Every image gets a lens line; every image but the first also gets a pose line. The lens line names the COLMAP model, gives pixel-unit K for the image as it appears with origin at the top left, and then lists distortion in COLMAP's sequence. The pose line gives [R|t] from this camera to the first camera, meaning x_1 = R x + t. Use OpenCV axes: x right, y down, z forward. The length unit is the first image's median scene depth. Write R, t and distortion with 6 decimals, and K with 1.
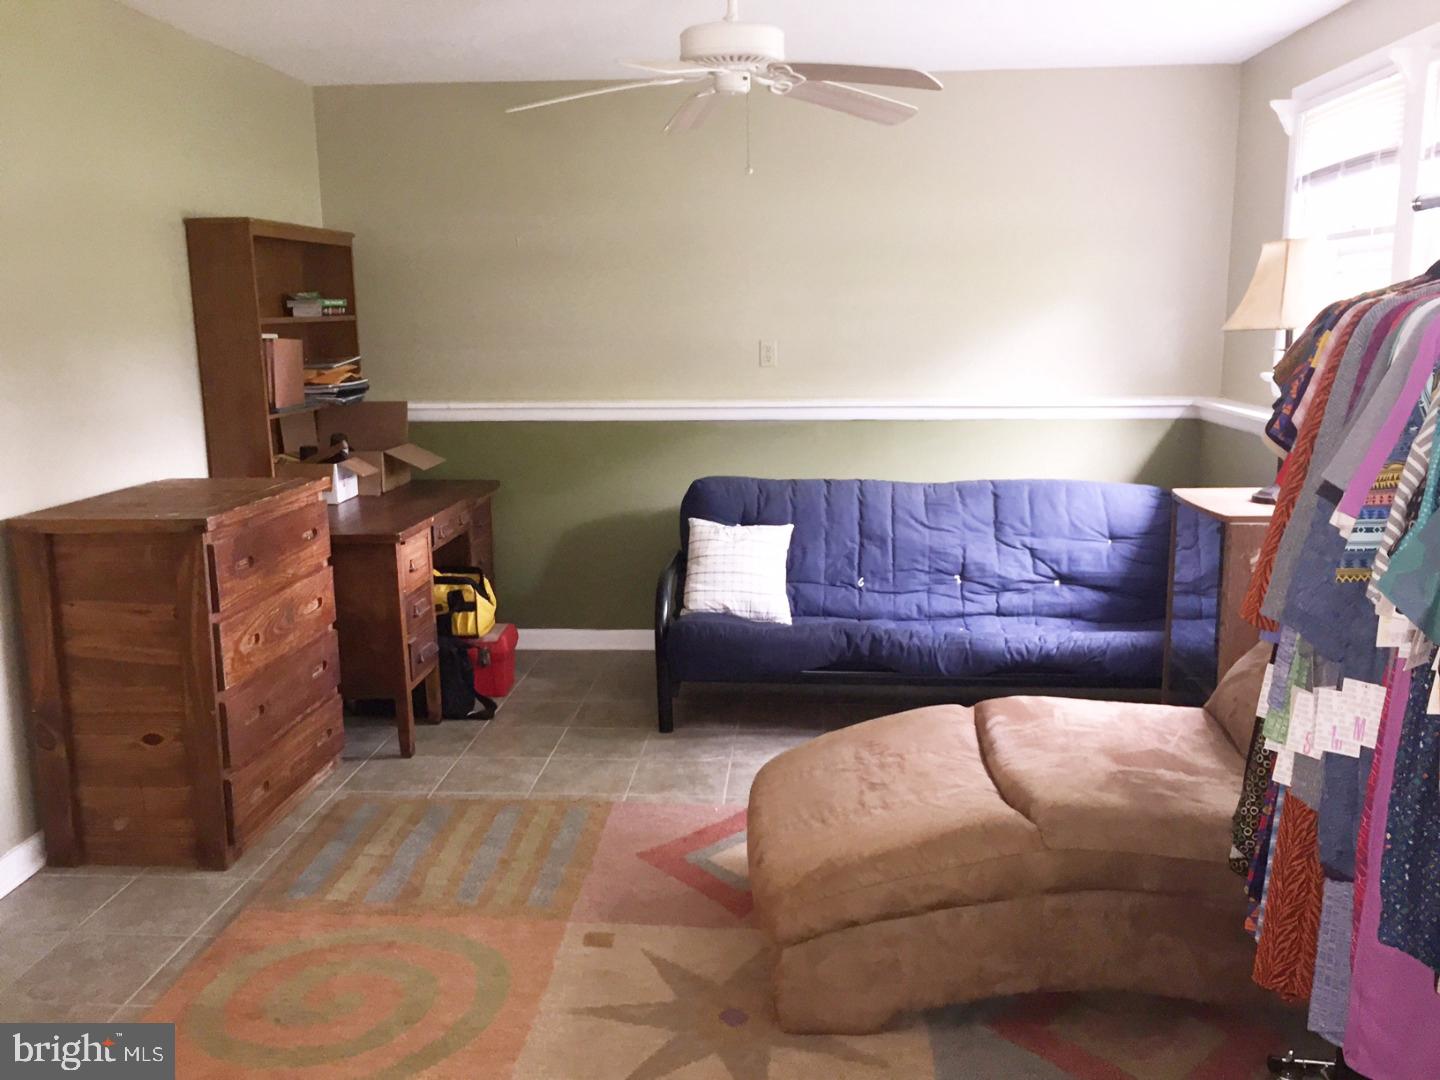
lens RADIAL K [[1231.8, 0, 726.2], [0, 1231.8, 542.1], [0, 0, 1]] dist [0.079825, -0.104715]
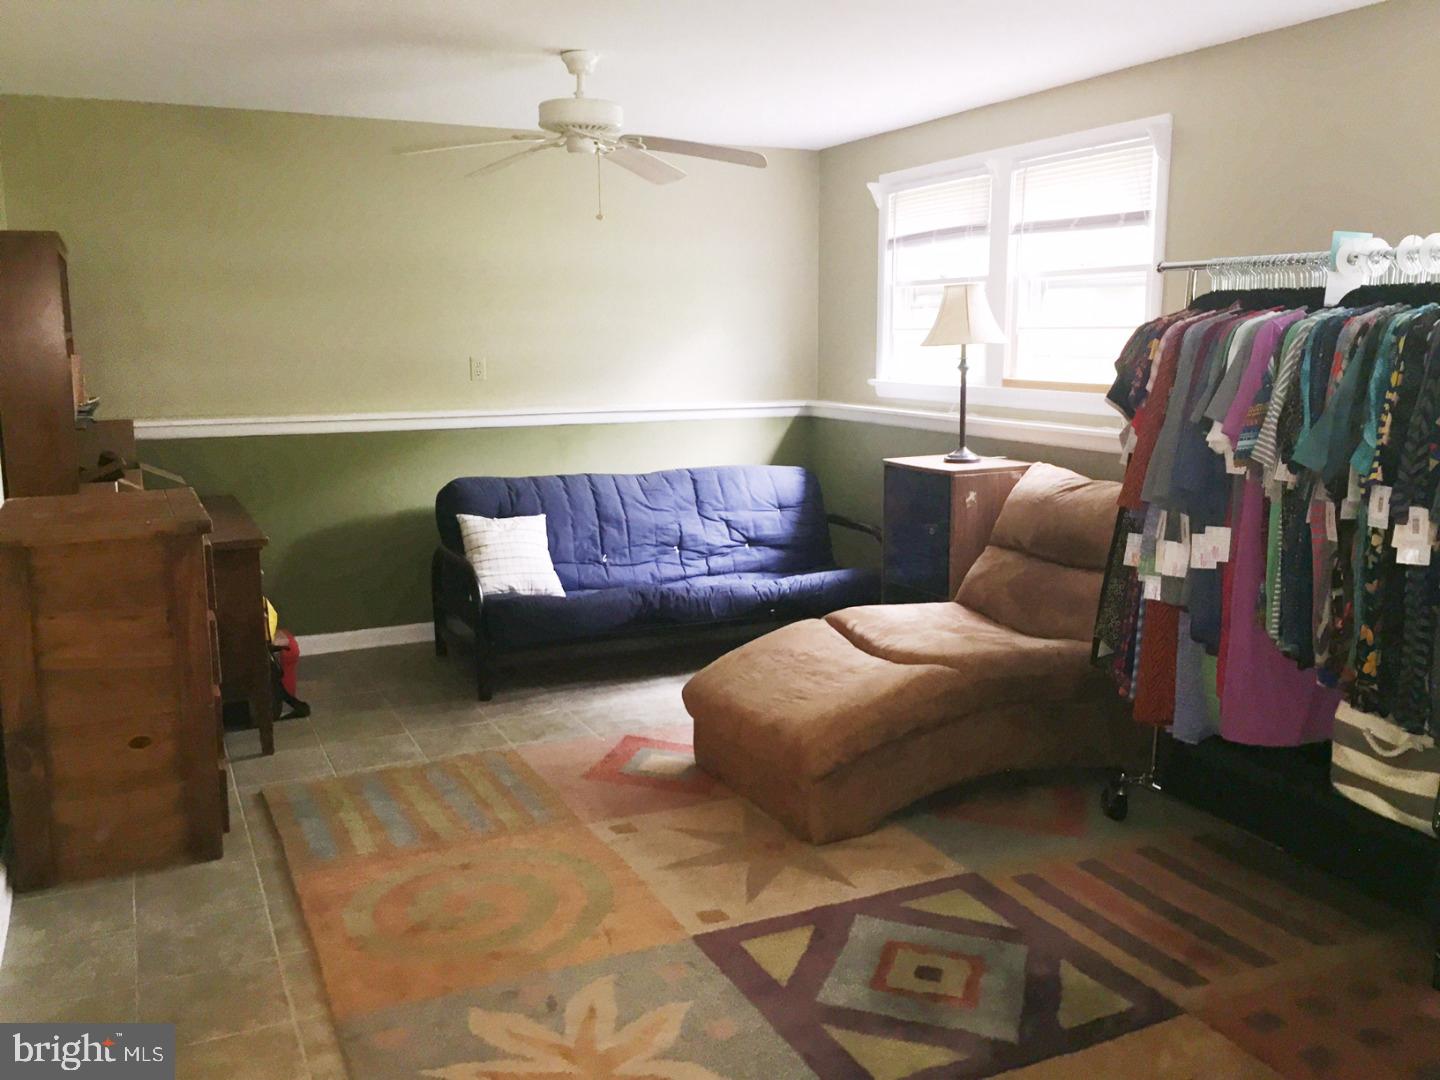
lens RADIAL K [[1231.8, 0, 717.9], [0, 1231.8, 535.5], [0, 0, 1]] dist [0.079825, -0.104715]
pose [[0.868196, -0.075257, 0.490481, -0.383111], [0.088180, 0.996099, -0.003250, 0.024267], [-0.488323, 0.046073, 0.871446, -0.091586]]
